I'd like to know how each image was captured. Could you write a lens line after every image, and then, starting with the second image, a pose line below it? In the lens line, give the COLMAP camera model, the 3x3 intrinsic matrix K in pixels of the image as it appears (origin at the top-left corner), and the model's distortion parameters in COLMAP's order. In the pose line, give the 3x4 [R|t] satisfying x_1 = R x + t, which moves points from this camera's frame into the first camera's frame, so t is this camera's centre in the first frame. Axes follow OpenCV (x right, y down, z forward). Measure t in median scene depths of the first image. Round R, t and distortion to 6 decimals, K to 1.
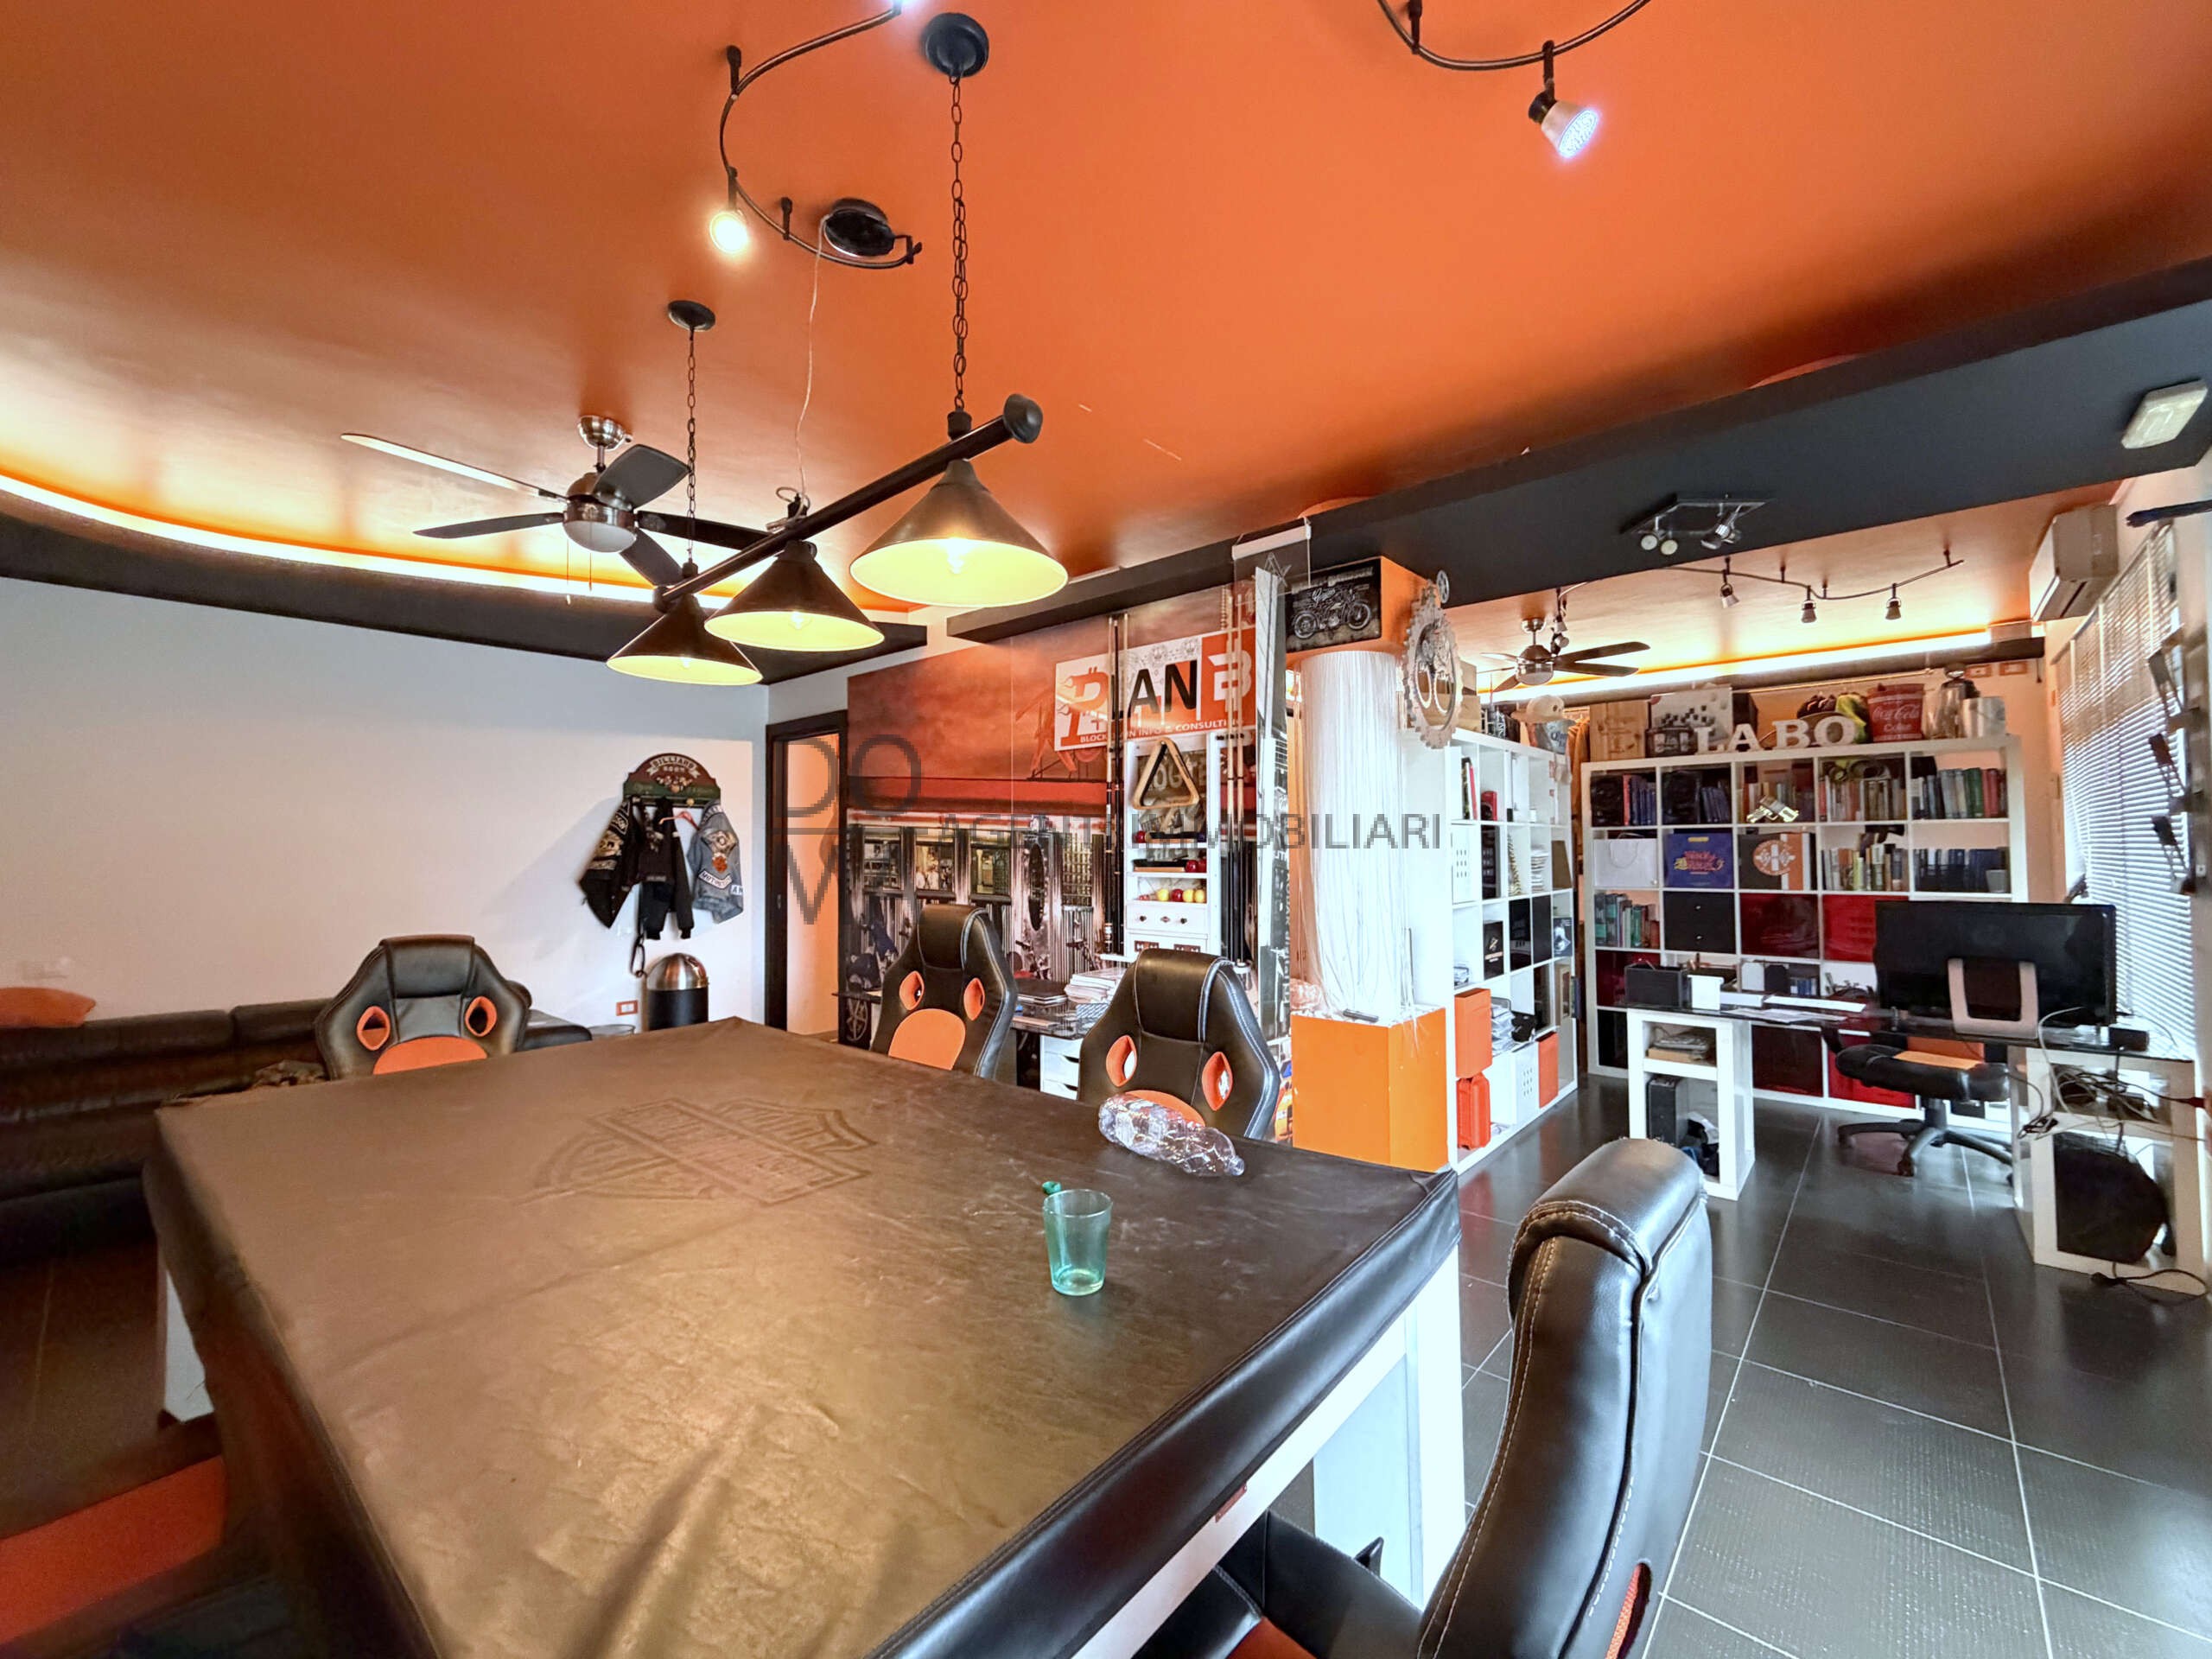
lens RADIAL K [[901.8, 0, 1105.9], [0, 901.8, 829.3], [0, 0, 1]] dist [-0.000336, 0.000252]
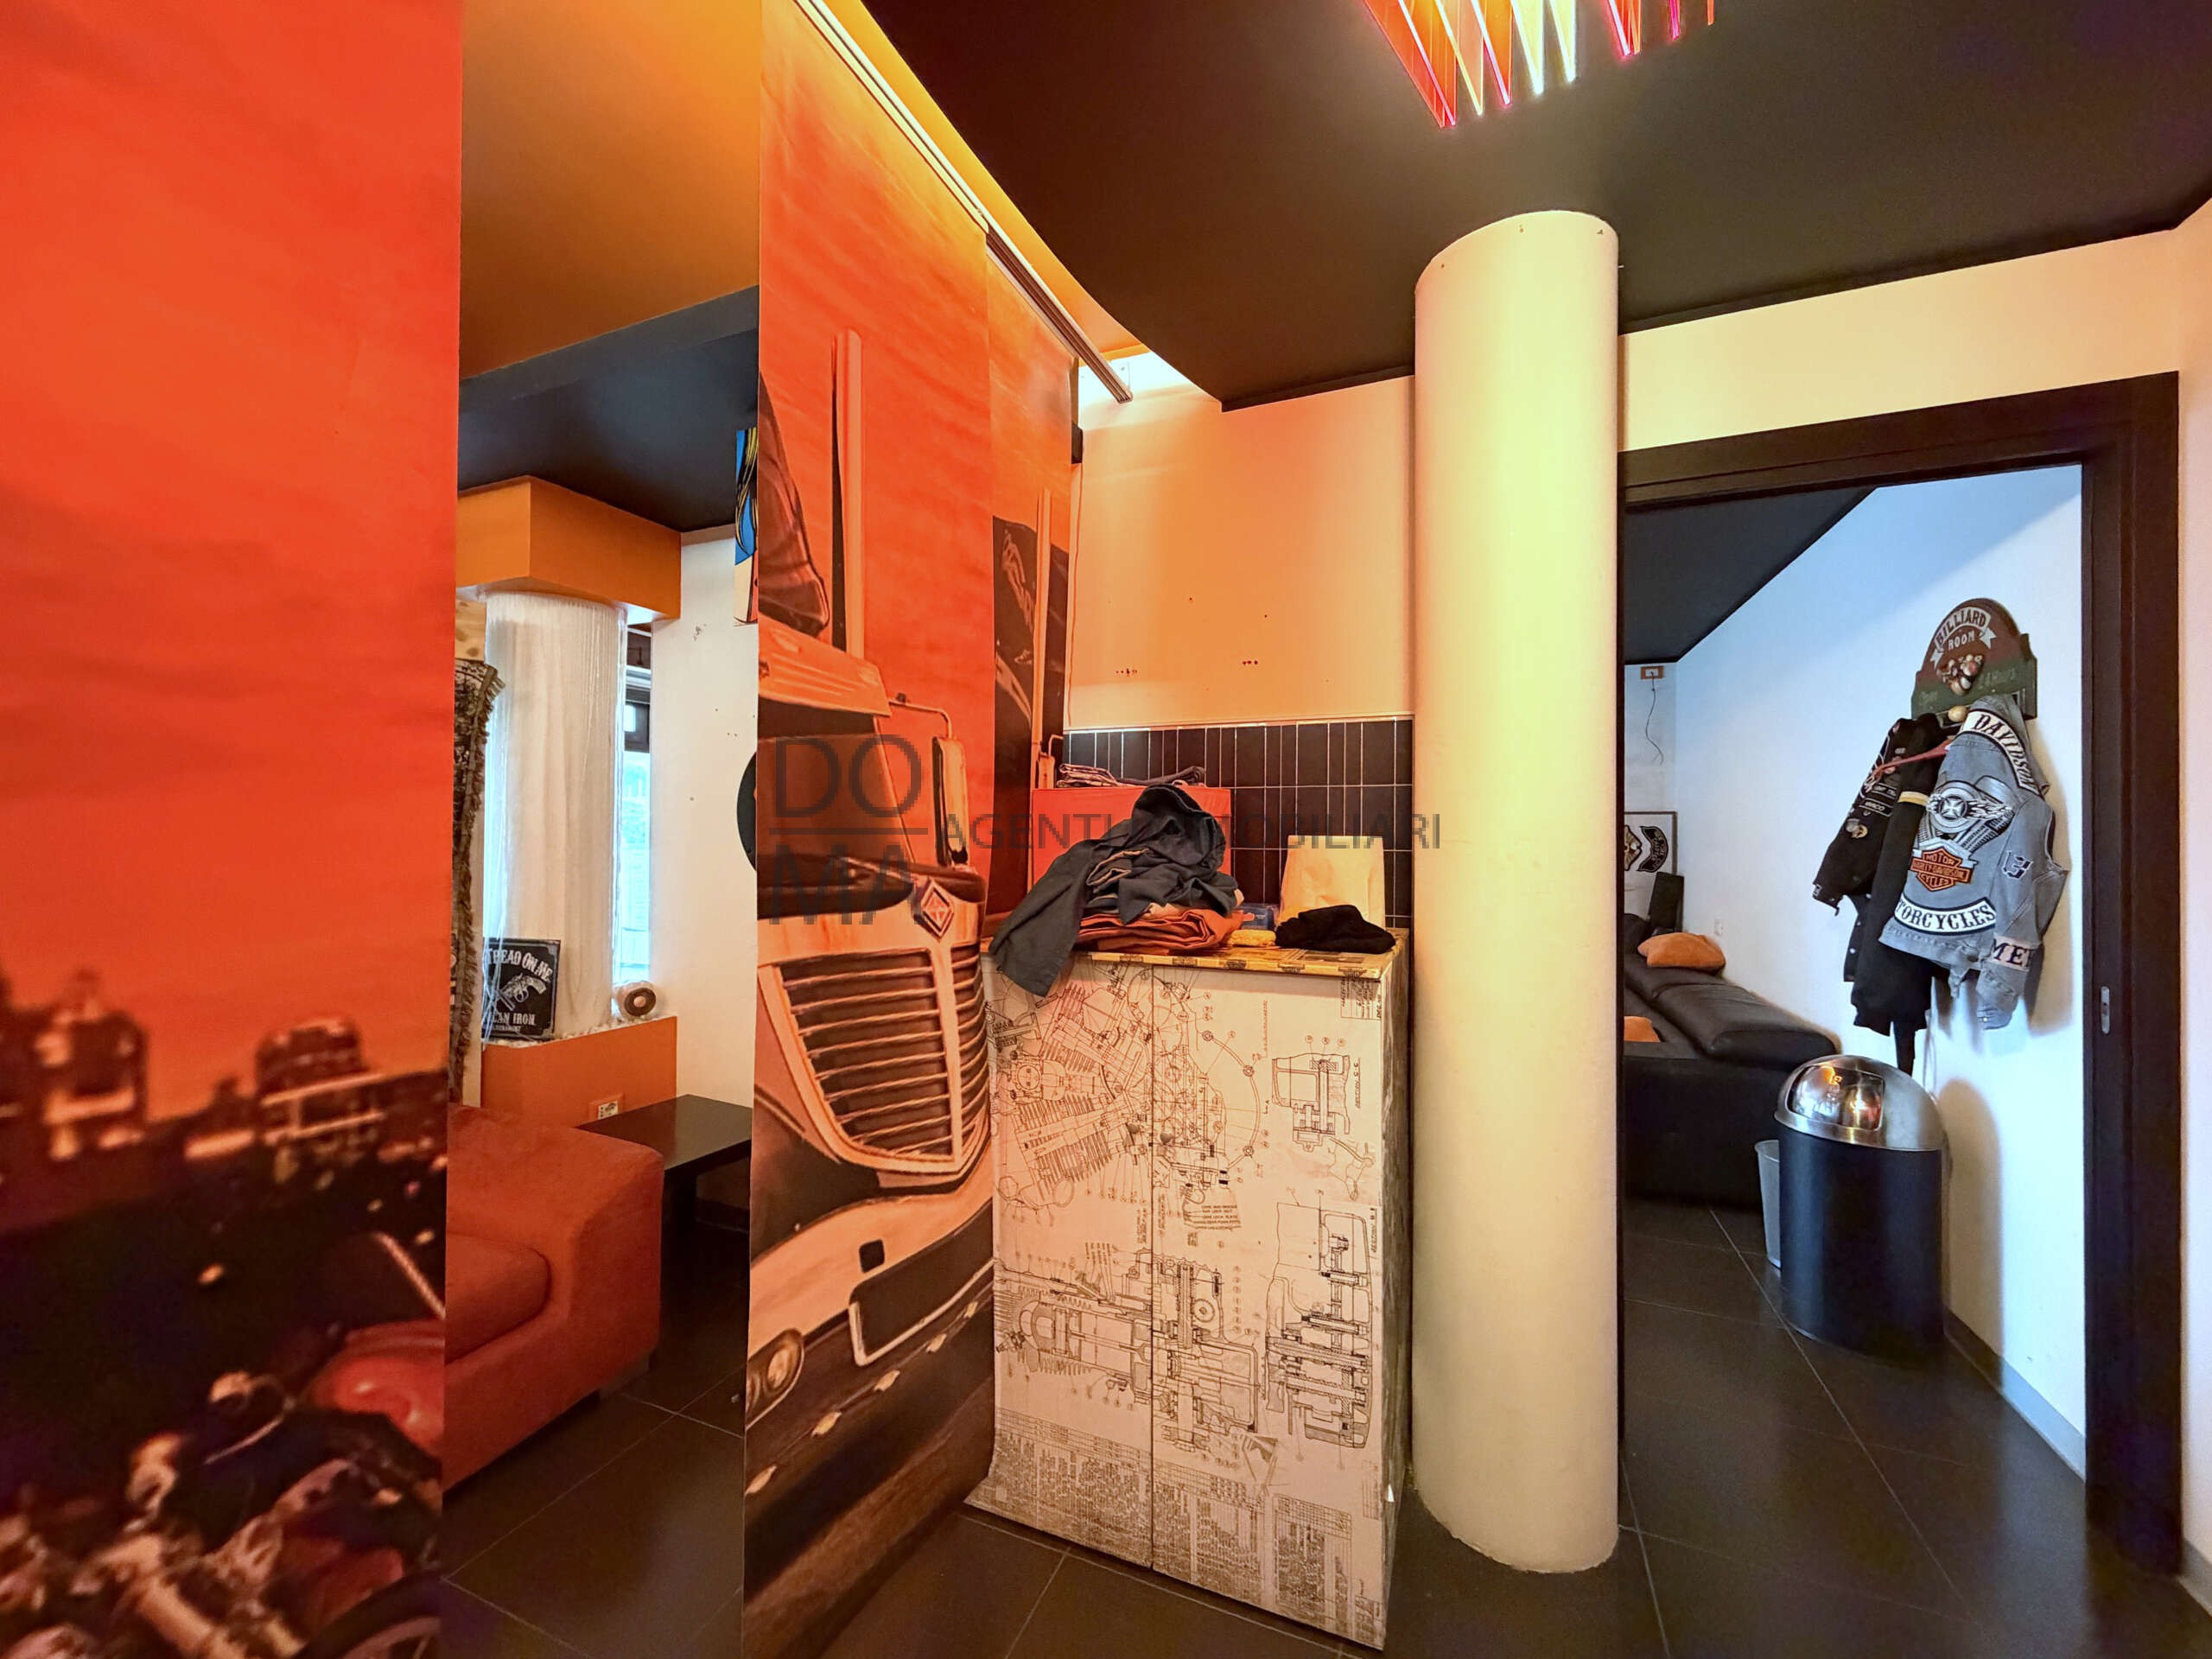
lens RADIAL K [[901.8, 0, 1119.1], [0, 901.8, 827.6], [0, 0, 1]] dist [-0.000336, 0.000252]
pose [[-0.948155, -0.001233, -0.317805, 0.032837], [0.009674, 0.999417, -0.032739, 0.043907], [0.317660, -0.034116, -0.947591, 1.844879]]
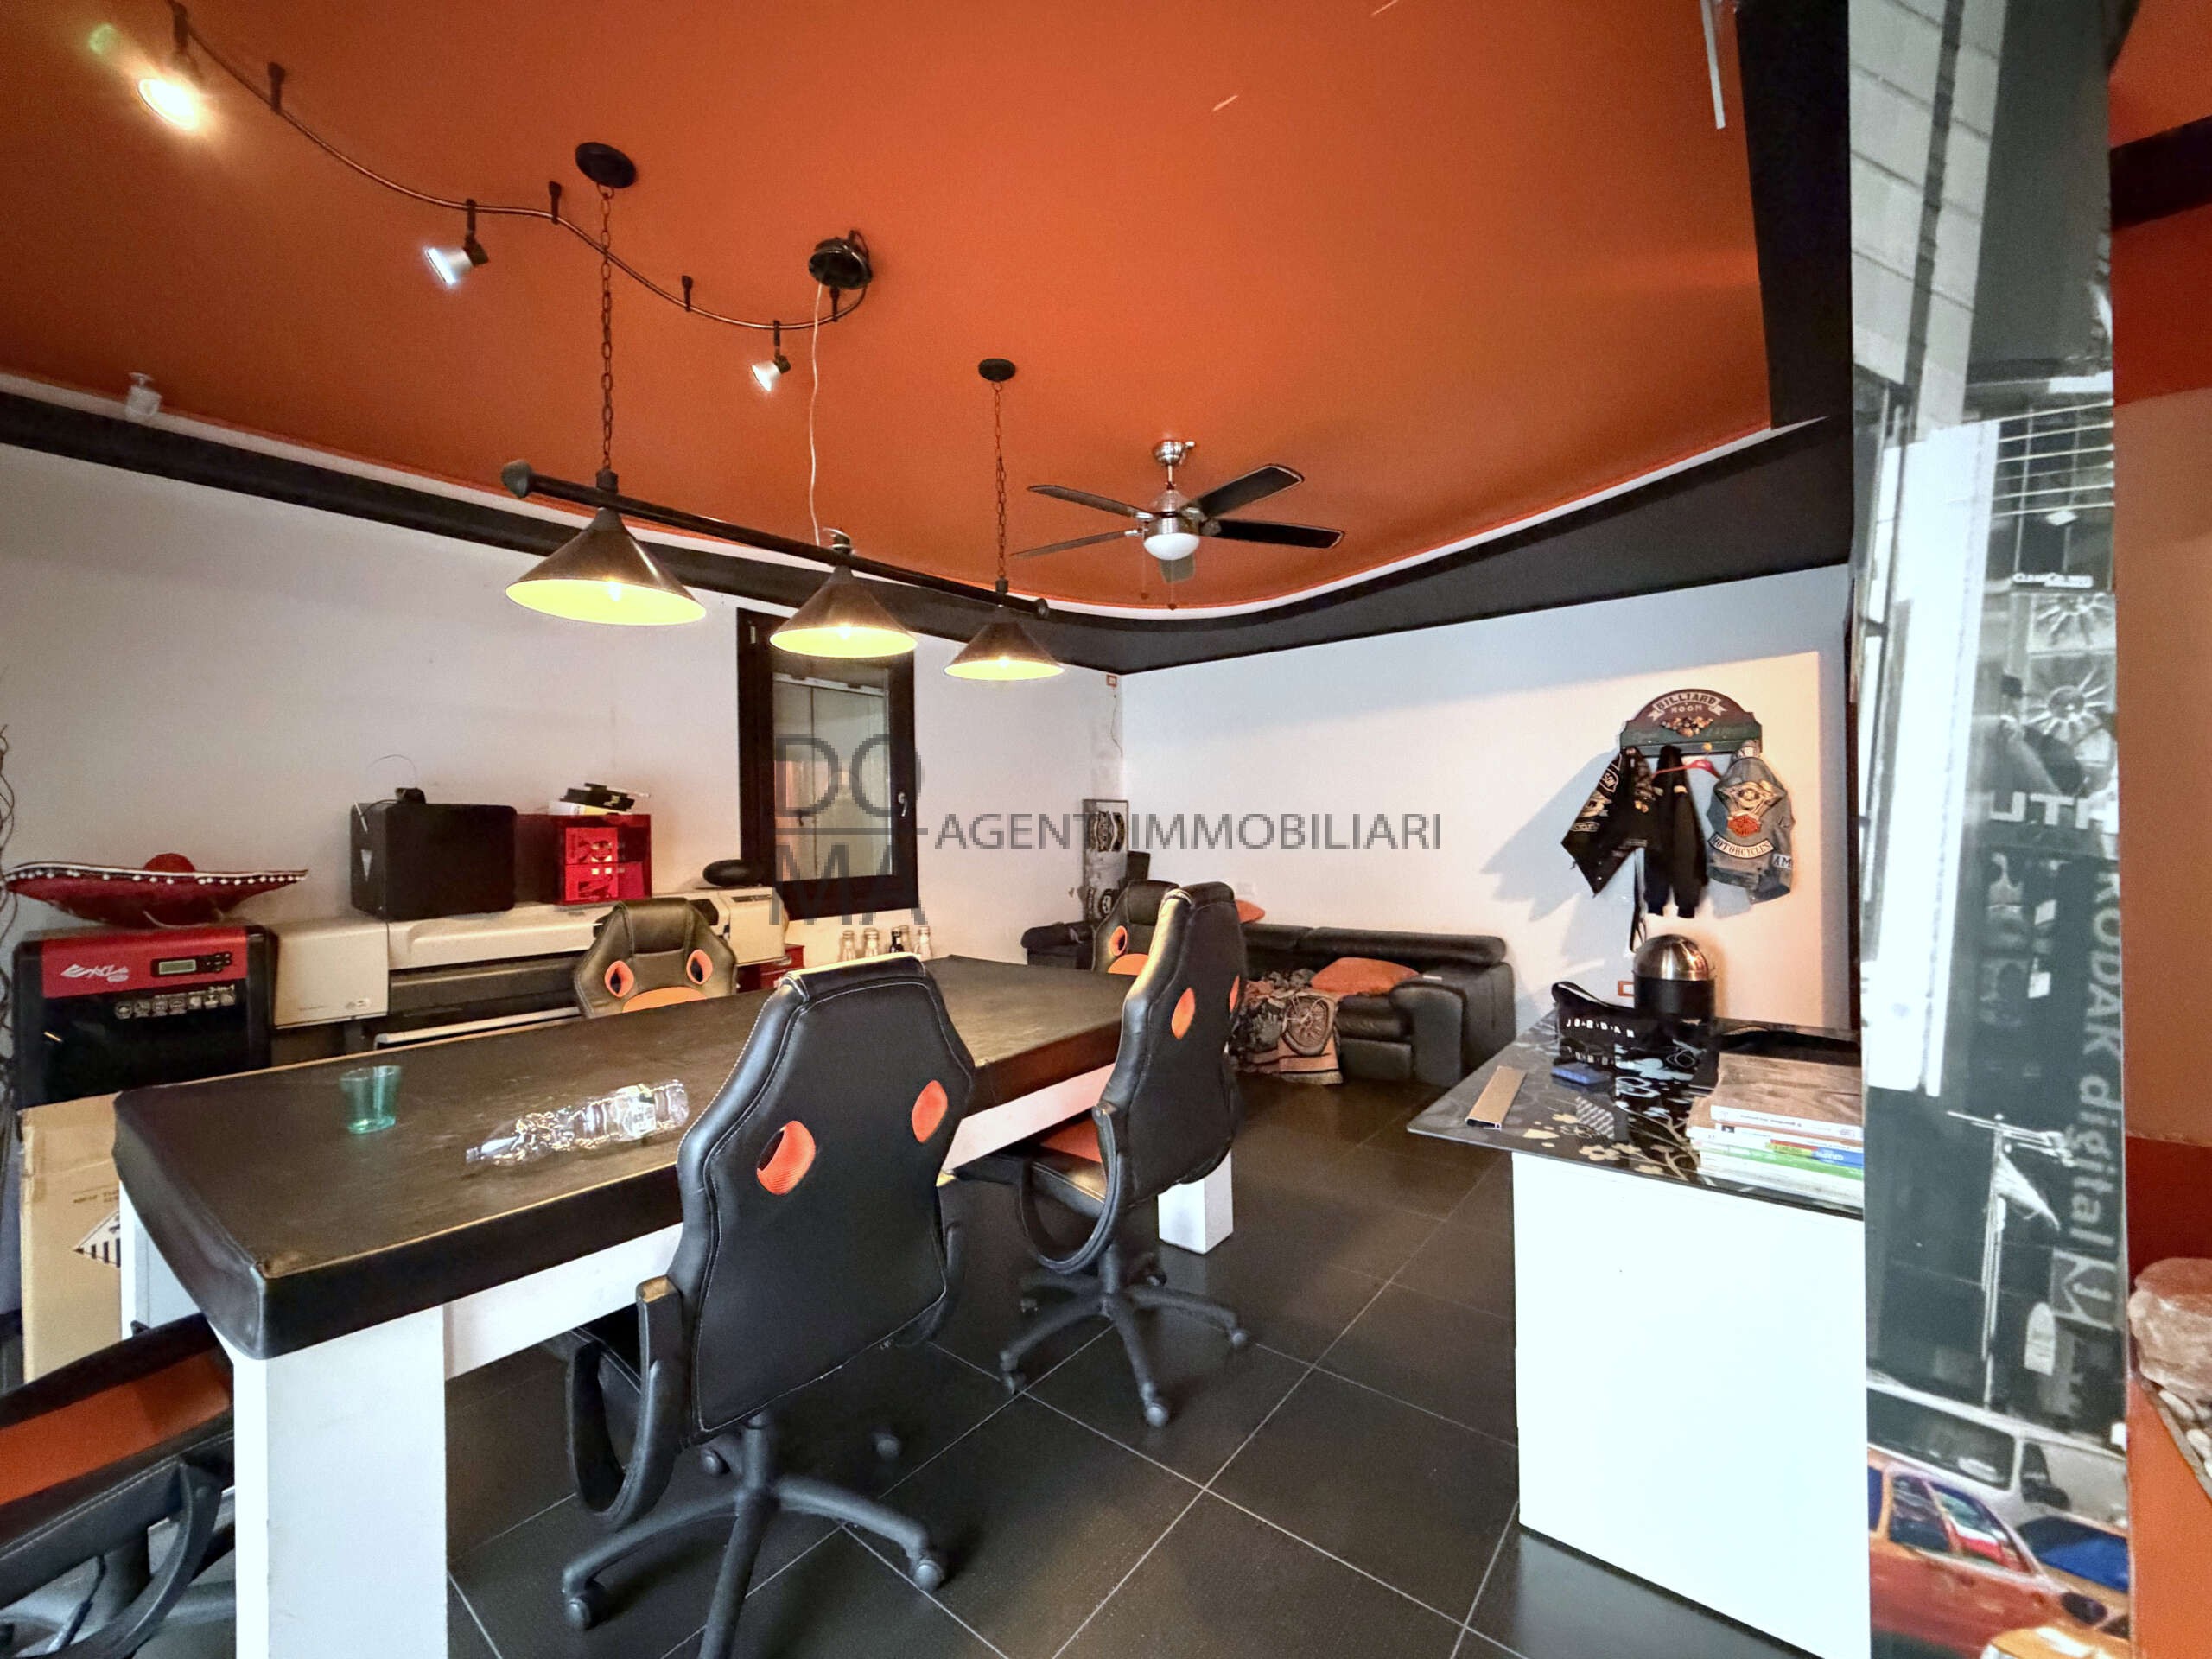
lens RADIAL K [[901.8, 0, 1101.6], [0, 901.8, 831.0], [0, 0, 1]] dist [-0.000336, 0.000252]
pose [[0.039397, 0.008323, -0.999189, 0.446058], [0.041563, 0.999086, 0.009961, 0.019049], [0.998359, -0.041922, 0.039015, 0.643860]]
